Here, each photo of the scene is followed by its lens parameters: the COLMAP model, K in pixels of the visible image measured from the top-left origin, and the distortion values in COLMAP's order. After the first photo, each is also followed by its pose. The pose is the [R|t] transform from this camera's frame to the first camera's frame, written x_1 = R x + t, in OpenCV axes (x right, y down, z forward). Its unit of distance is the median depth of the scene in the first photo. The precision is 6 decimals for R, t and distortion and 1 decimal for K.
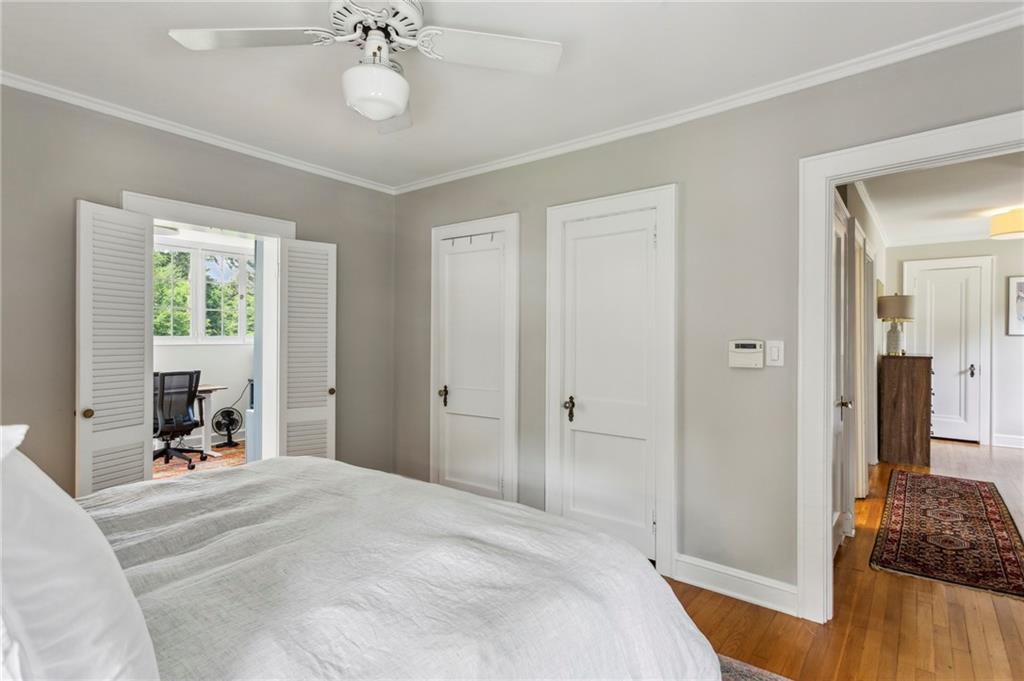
lens RADIAL K [[523.9, 0, 510.0], [0, 523.9, 337.9], [0, 0, 1]] dist [0.002601, 0.000393]
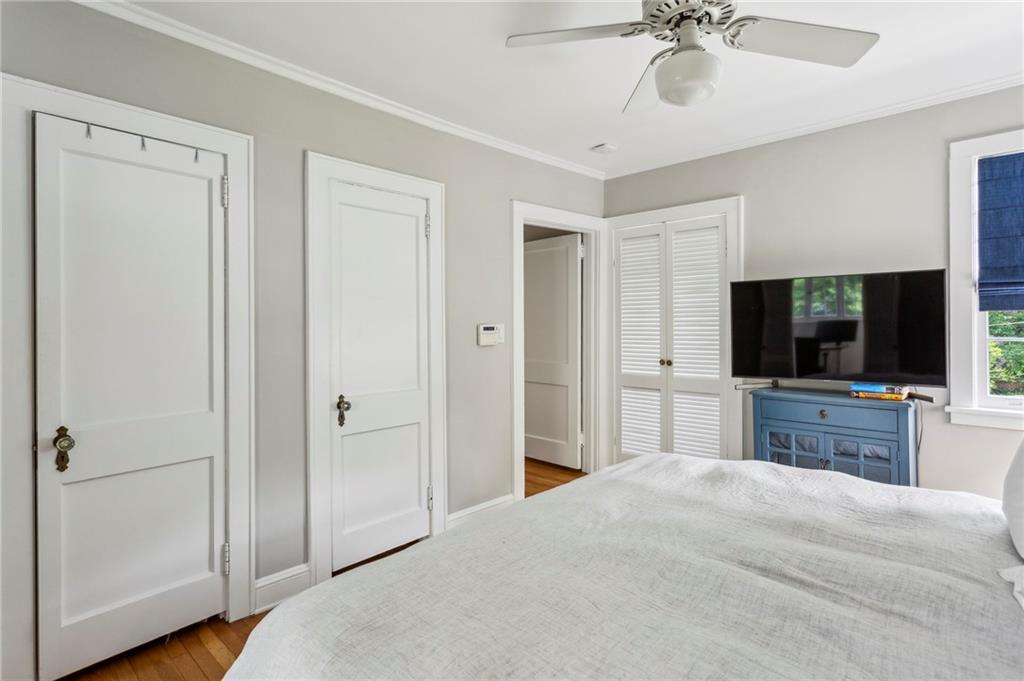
lens RADIAL K [[521.8, 0, 512.2], [0, 521.8, 324.5], [0, 0, 1]] dist [-0.000624, 0.019006]
pose [[0.079020, -0.000285, 0.996873, -0.740044], [0.012025, 0.999927, -0.000667, 0.006025], [-0.996800, 0.012040, 0.079018, 0.736449]]
